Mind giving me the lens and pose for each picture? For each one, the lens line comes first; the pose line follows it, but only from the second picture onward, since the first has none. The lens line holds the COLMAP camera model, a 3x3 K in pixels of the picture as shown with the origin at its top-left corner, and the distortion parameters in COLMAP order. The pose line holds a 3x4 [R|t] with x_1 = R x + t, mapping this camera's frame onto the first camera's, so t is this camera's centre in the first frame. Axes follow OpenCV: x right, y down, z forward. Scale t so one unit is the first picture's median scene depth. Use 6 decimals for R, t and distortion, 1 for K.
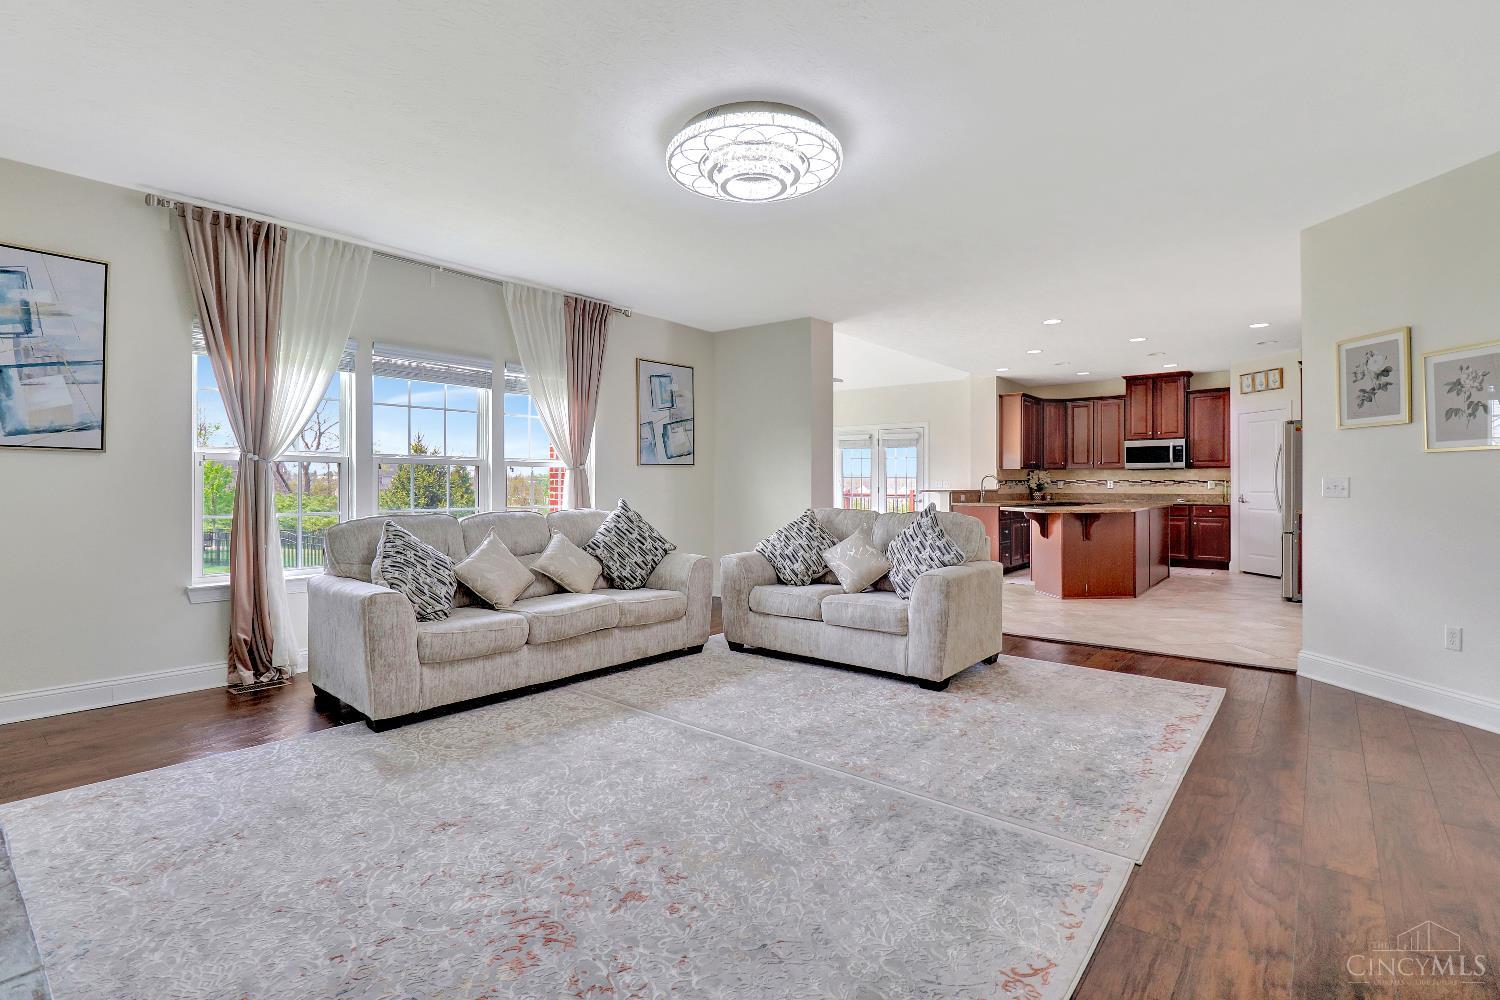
lens RADIAL K [[708.1, 0, 743.2], [0, 708.1, 478.6], [0, 0, 1]] dist [0.001619, -0.012636]
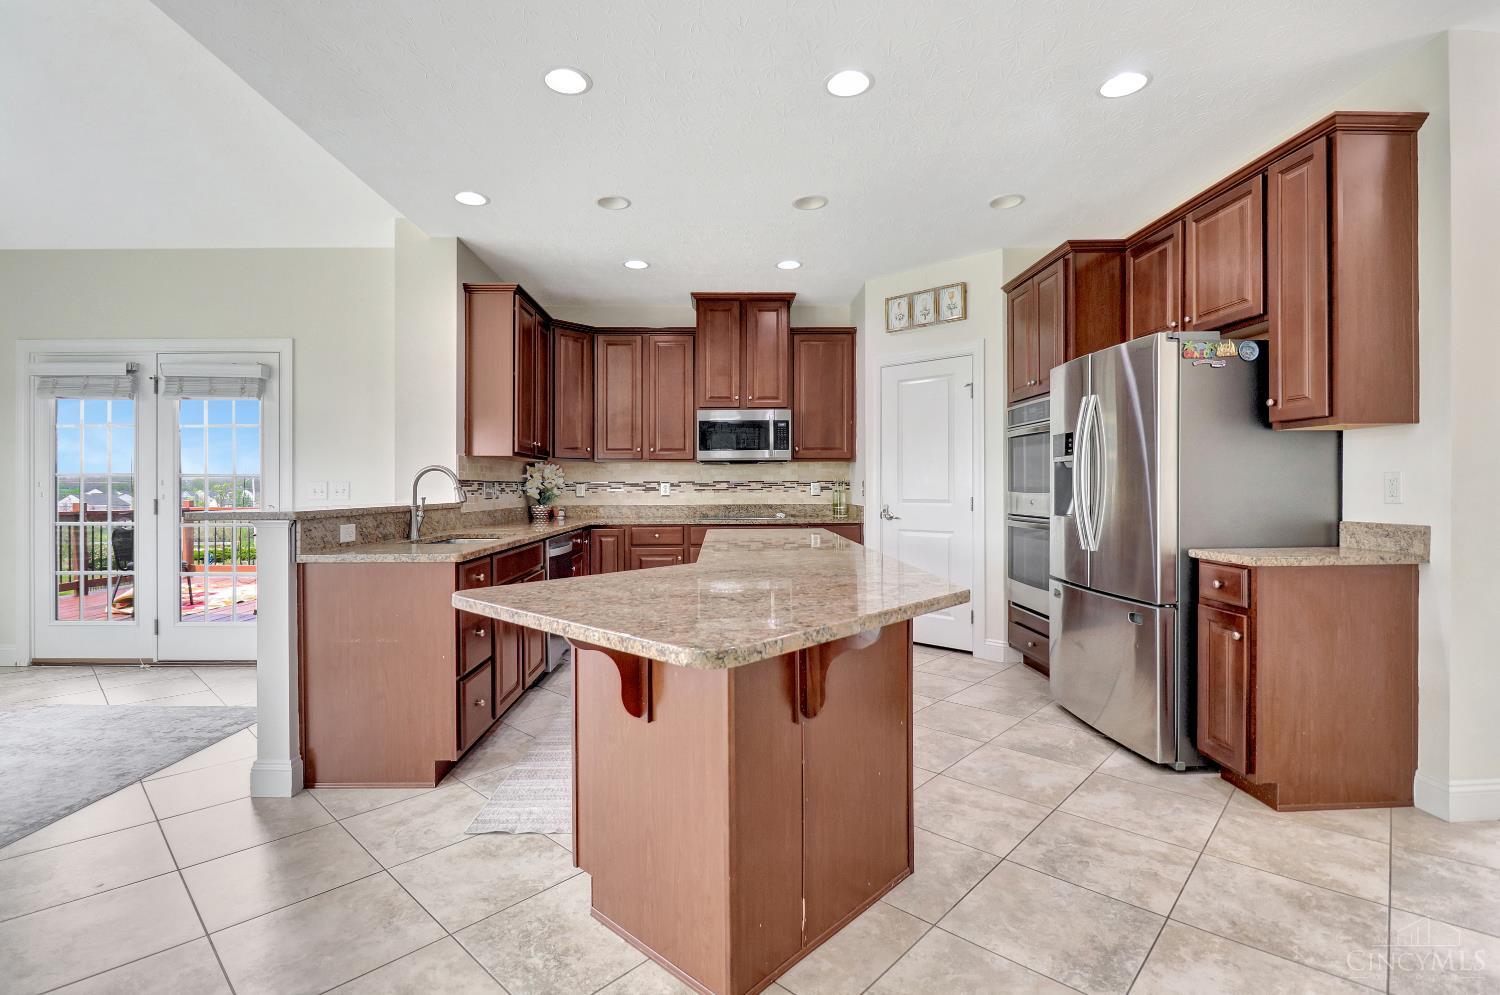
lens RADIAL K [[683.9, 0, 732.7], [0, 683.9, 485.8], [0, 0, 1]] dist [-0.000381, -0.011356]
pose [[0.758862, -0.002571, 0.651246, 0.217793], [0.000844, 0.999995, 0.002964, 0.004126], [-0.651251, -0.001700, 0.758861, 0.586658]]
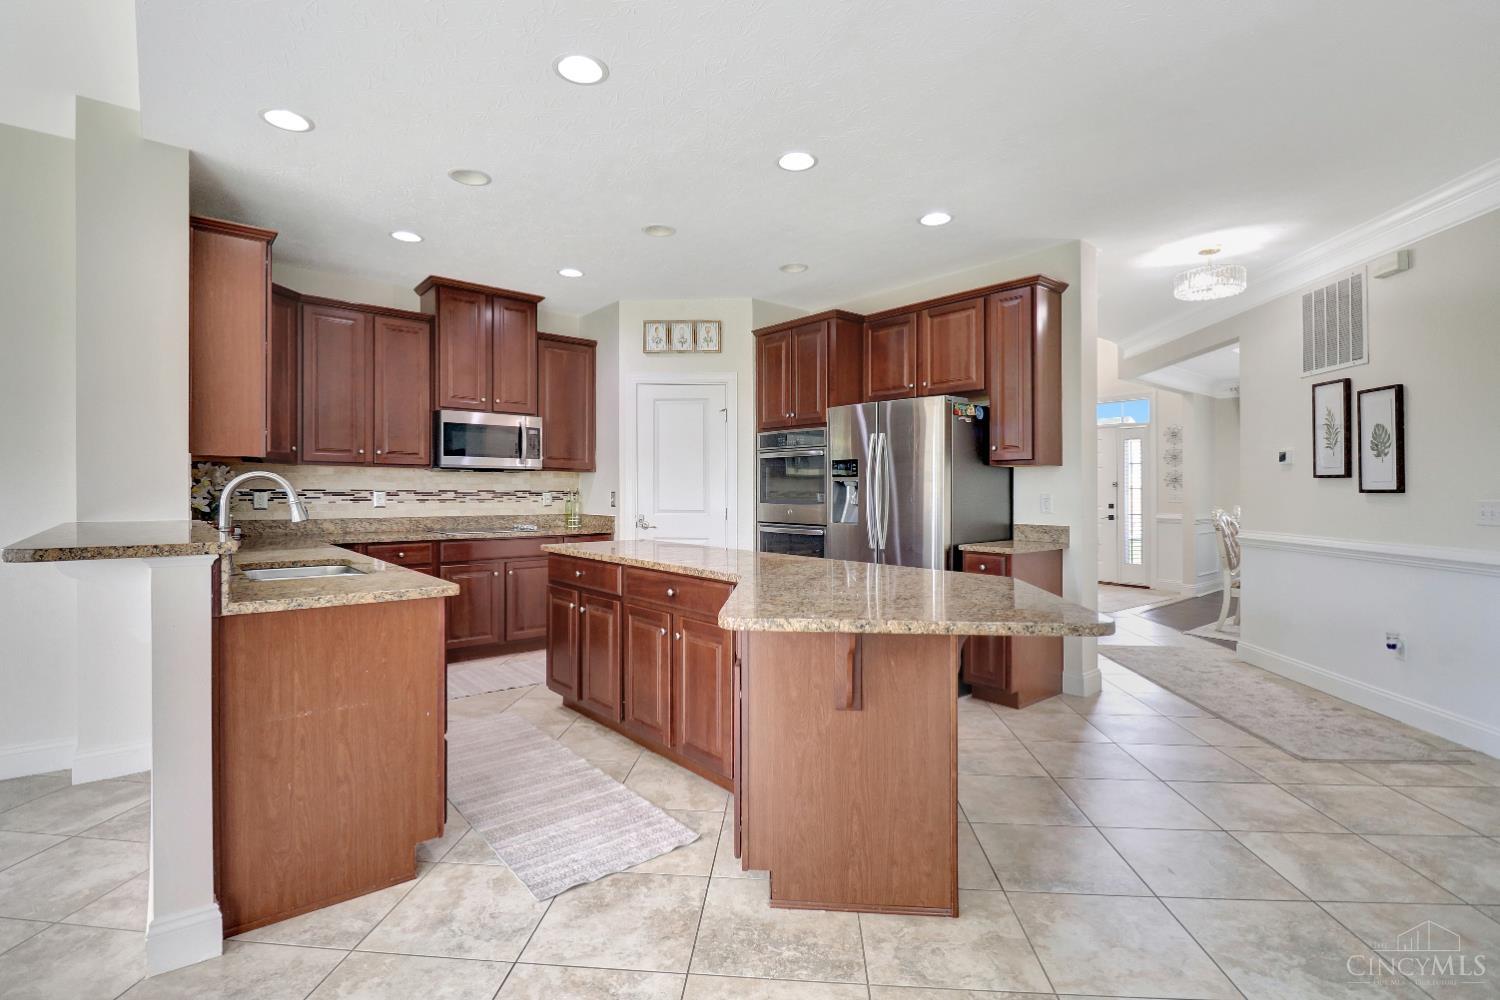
lens RADIAL K [[695.2, 0, 731.2], [0, 695.2, 491.9], [0, 0, 1]] dist [-0.001642, -0.000475]
pose [[0.190502, 0.000110, 0.981687, 0.111095], [-0.010549, 0.999942, 0.001935, -0.000041], [-0.981630, -0.010724, 0.190493, 0.722185]]
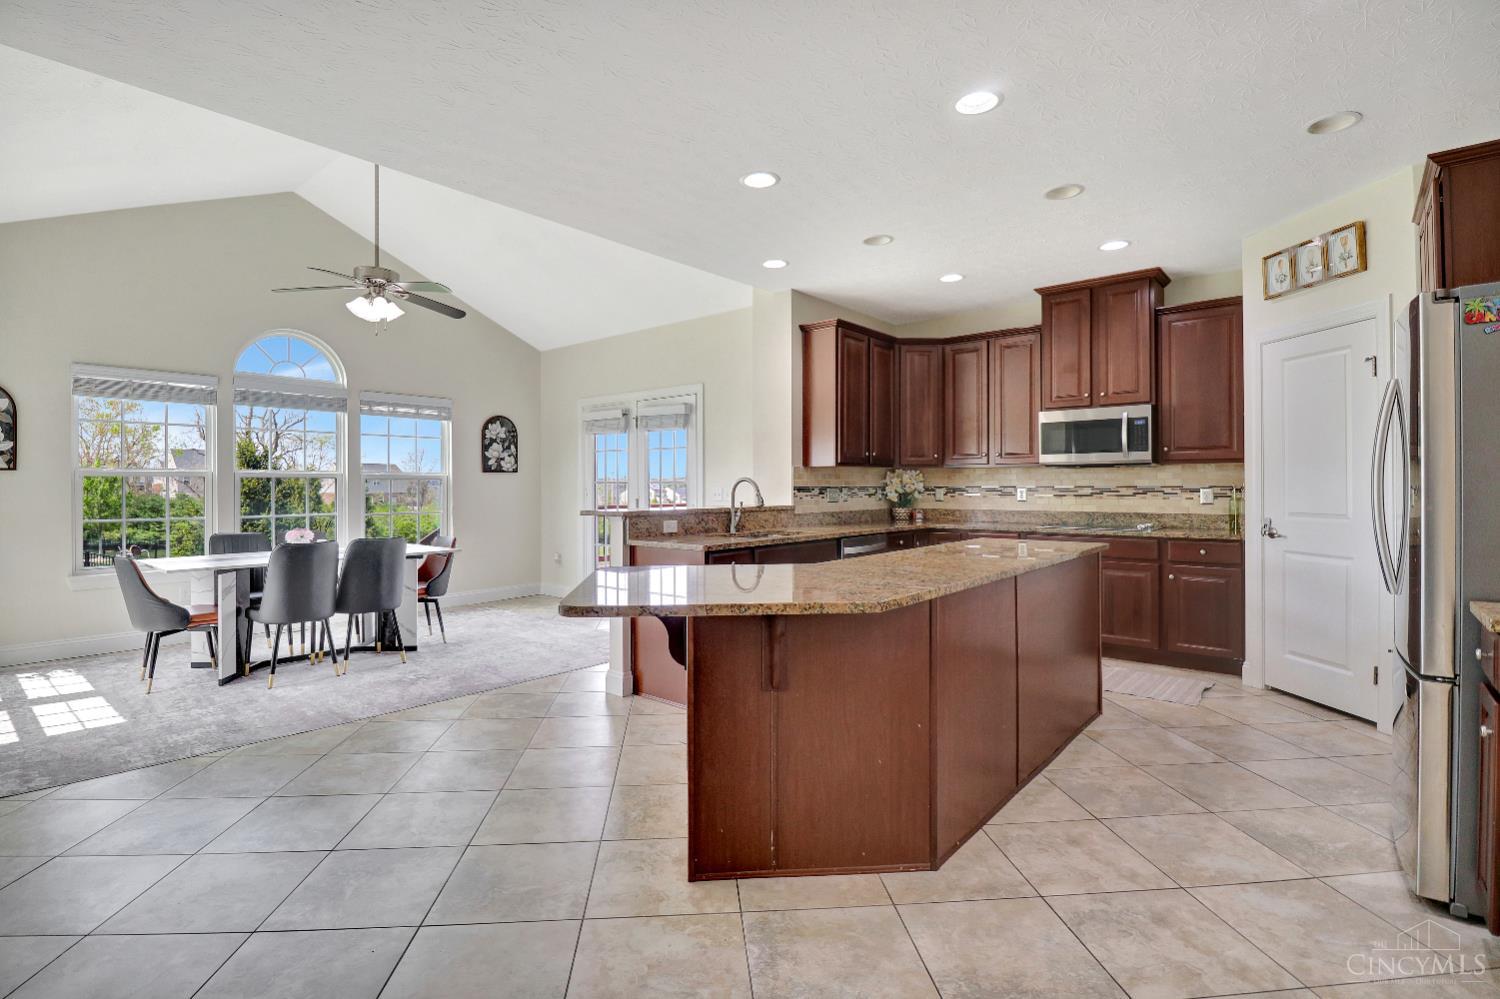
lens RADIAL K [[708.1, 0, 743.2], [0, 708.1, 478.1], [0, 0, 1]] dist [0.001619, -0.012636]
pose [[0.999839, -0.002887, -0.017686, 0.334594], [0.002826, 0.999990, -0.003472, -0.003164], [0.017696, 0.003421, 0.999838, 0.480655]]
